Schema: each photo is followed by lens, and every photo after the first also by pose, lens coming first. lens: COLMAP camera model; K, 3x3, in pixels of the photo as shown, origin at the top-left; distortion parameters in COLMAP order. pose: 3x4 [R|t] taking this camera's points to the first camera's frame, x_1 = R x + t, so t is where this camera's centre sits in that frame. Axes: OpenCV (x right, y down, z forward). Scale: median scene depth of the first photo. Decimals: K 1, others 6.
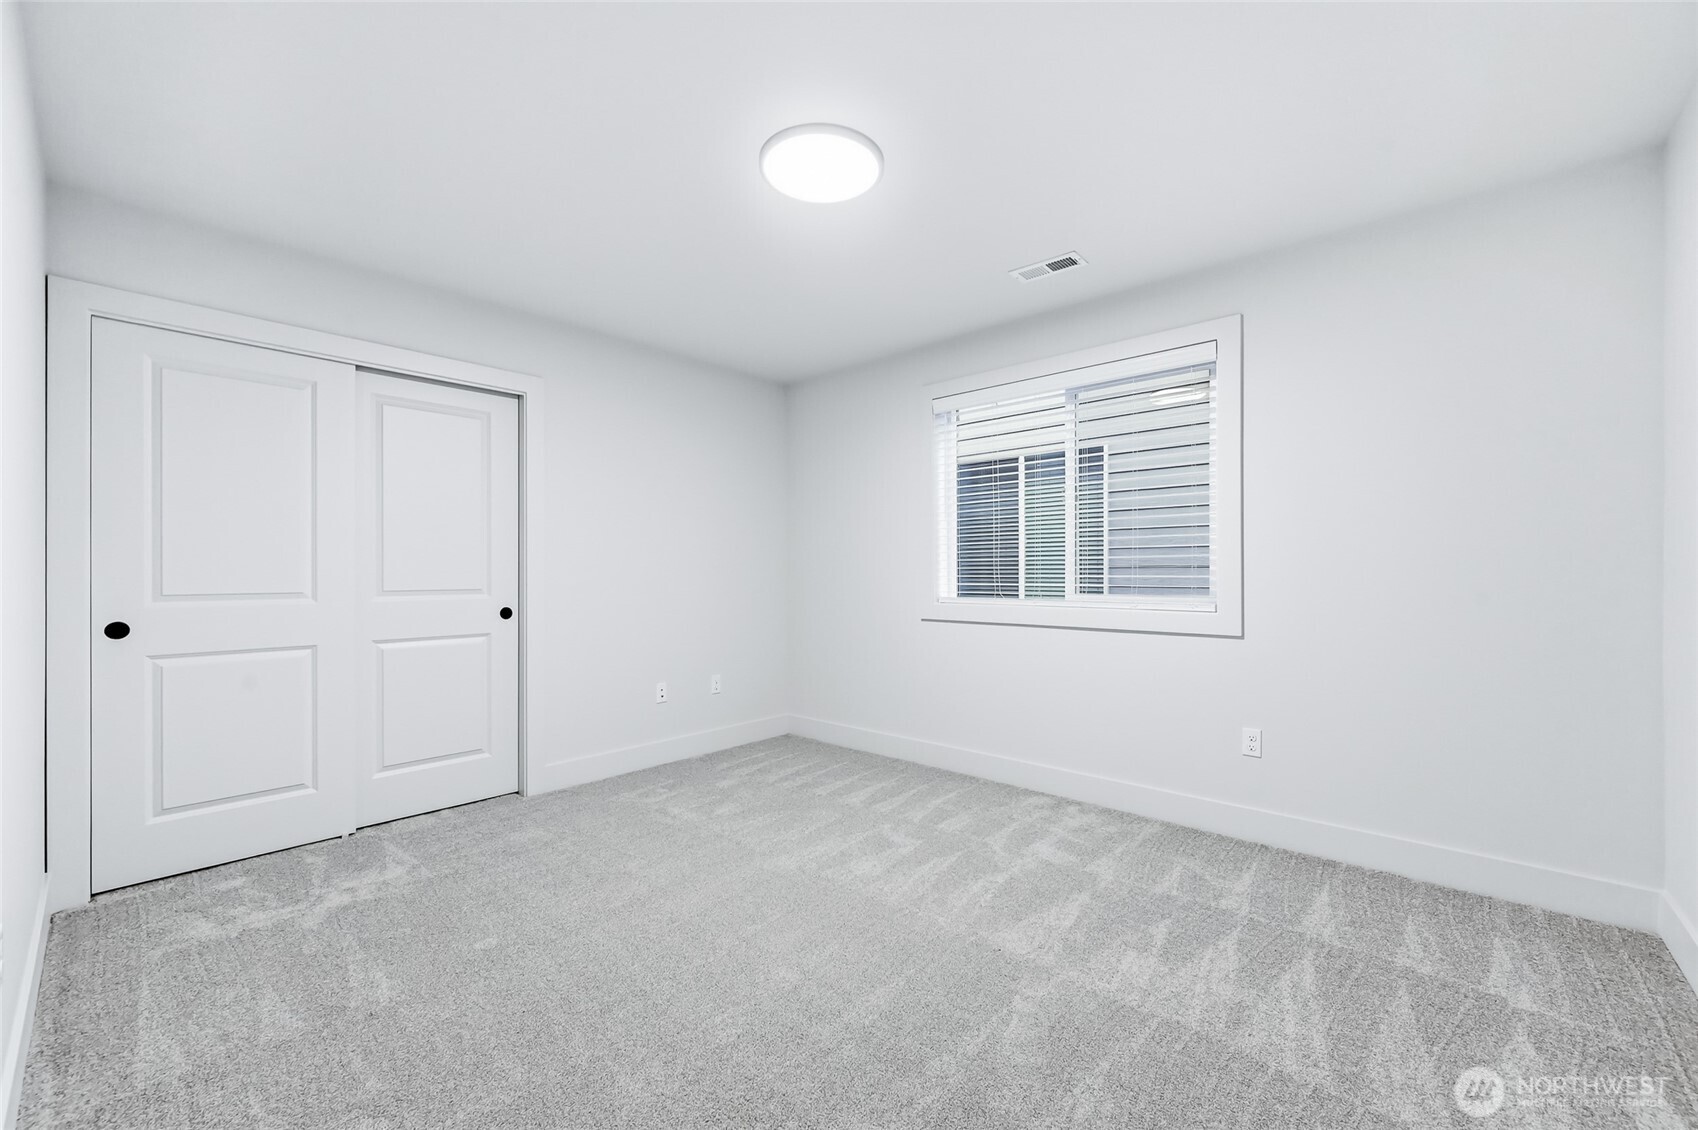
lens RADIAL K [[675.9, 0, 847.8], [0, 675.9, 572.8], [0, 0, 1]] dist [0.000468, 0.000008]
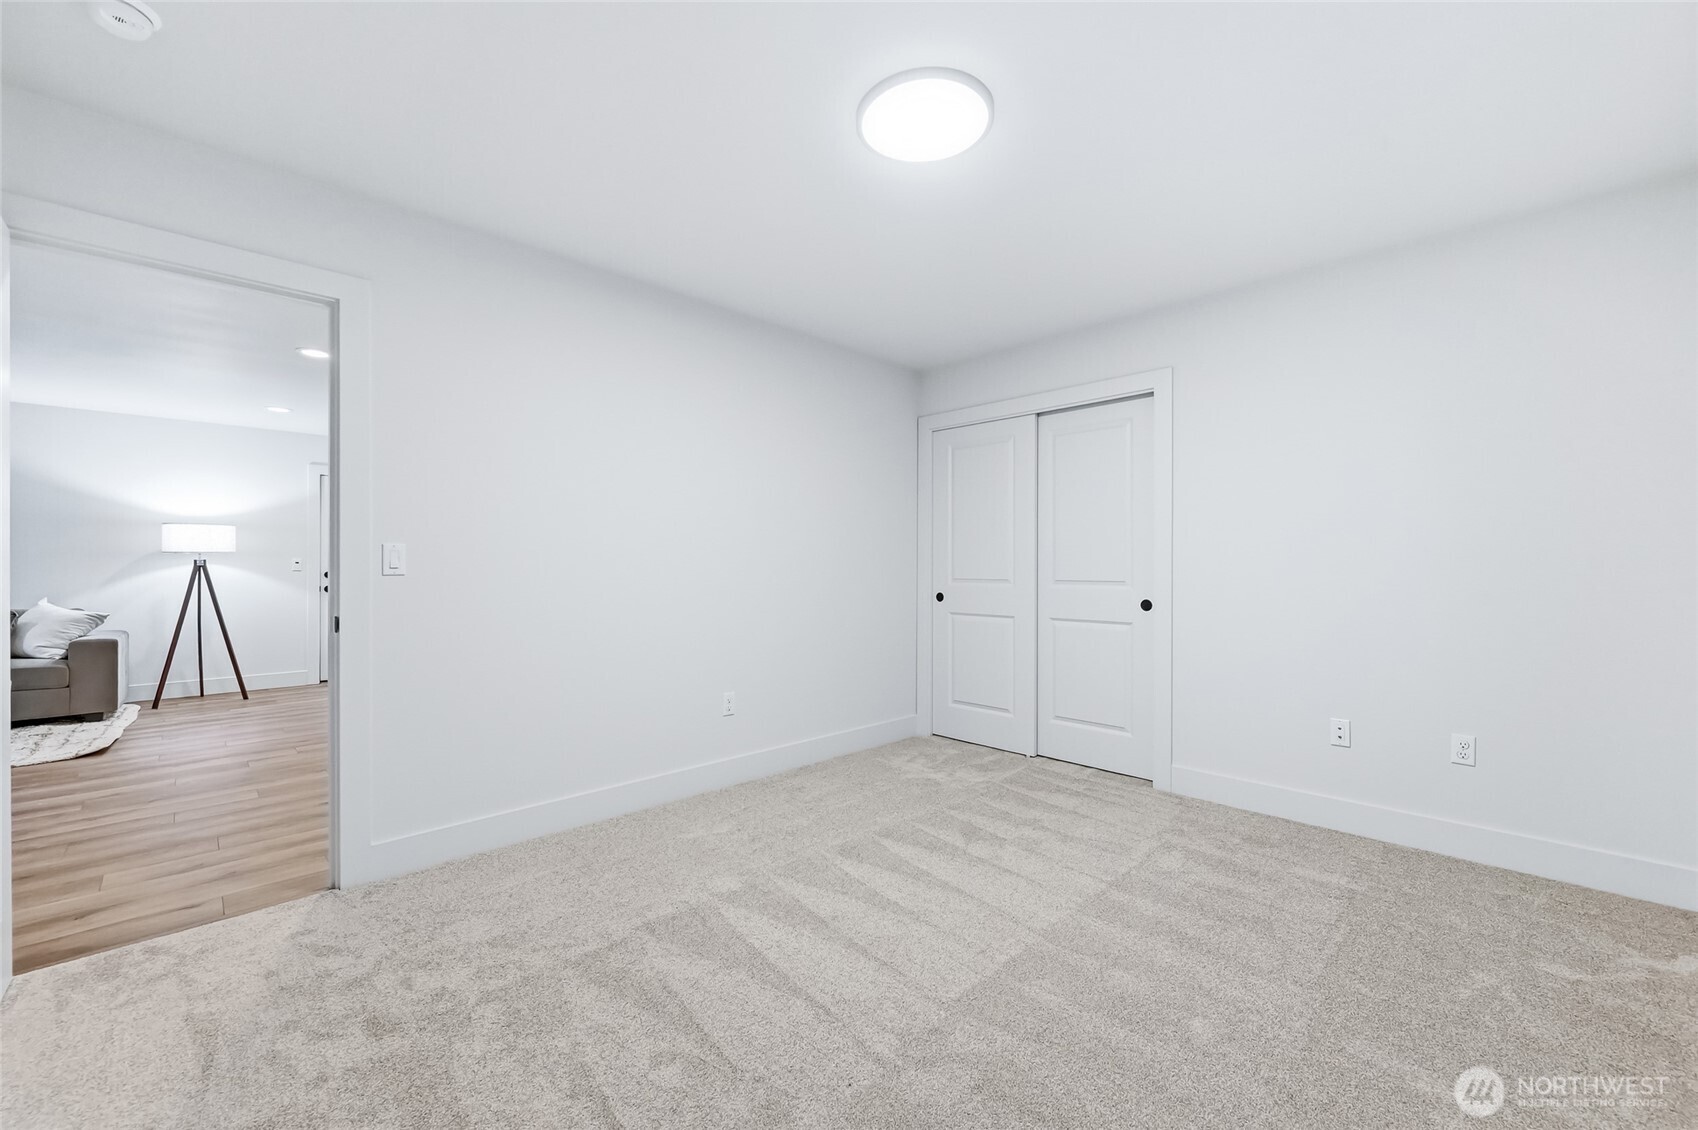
lens RADIAL K [[680.2, 0, 849.0], [0, 680.2, 565.0], [0, 0, 1]] dist [0.009269, 0.000080]
pose [[-0.049759, -0.000914, -0.998761, 0.724622], [-0.000742, 0.999999, -0.000879, -0.001404], [0.998761, 0.000697, -0.049759, 0.760218]]
